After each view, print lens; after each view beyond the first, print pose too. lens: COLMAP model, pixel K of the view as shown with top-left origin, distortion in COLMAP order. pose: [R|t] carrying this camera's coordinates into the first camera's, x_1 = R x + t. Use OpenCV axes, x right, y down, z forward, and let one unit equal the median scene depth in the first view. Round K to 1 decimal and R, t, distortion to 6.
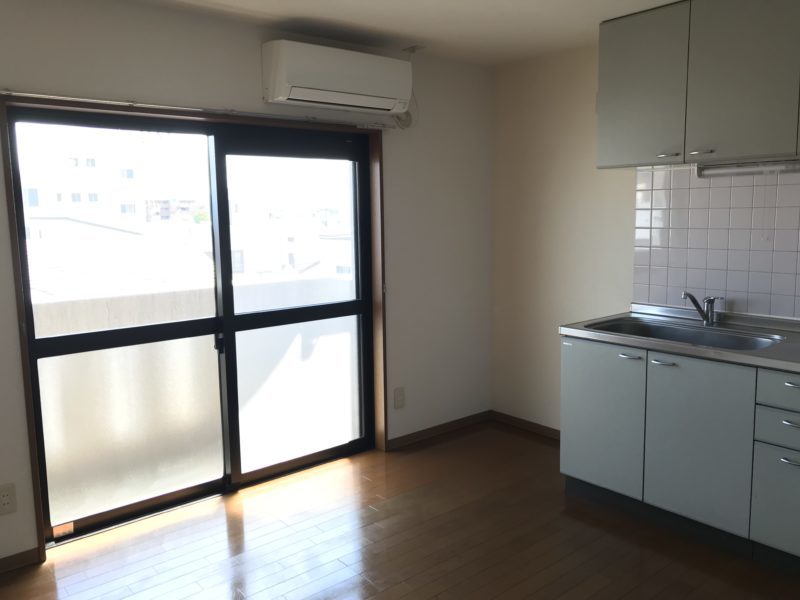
lens RADIAL K [[654.5, 0, 400.0], [0, 654.5, 300.0], [0, 0, 1]] dist [0.022850, 0.008609]
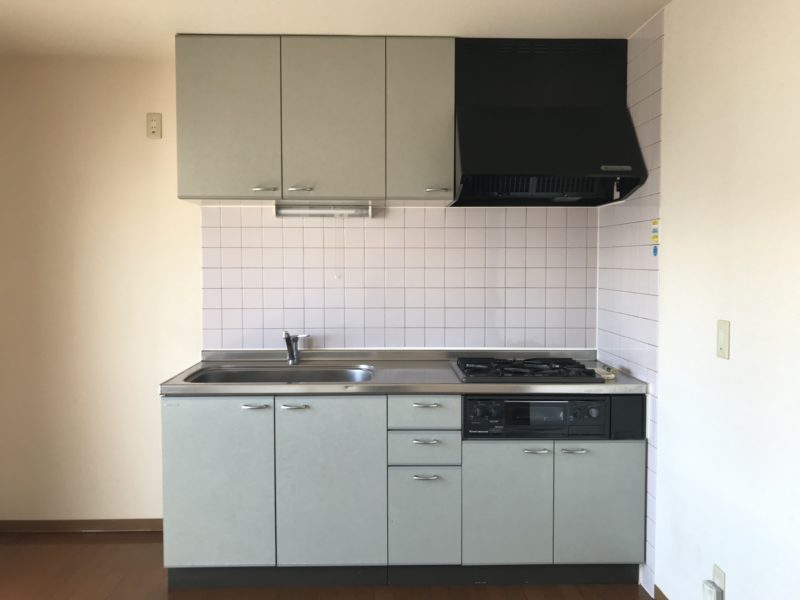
lens RADIAL K [[654.5, 0, 400.0], [0, 654.5, 300.0], [0, 0, 1]] dist [0.022850, 0.008609]
pose [[0.615632, -0.025706, 0.787615, -0.216607], [0.093594, 0.994779, -0.040689, -0.003183], [-0.782456, 0.098766, 0.614823, 0.269589]]
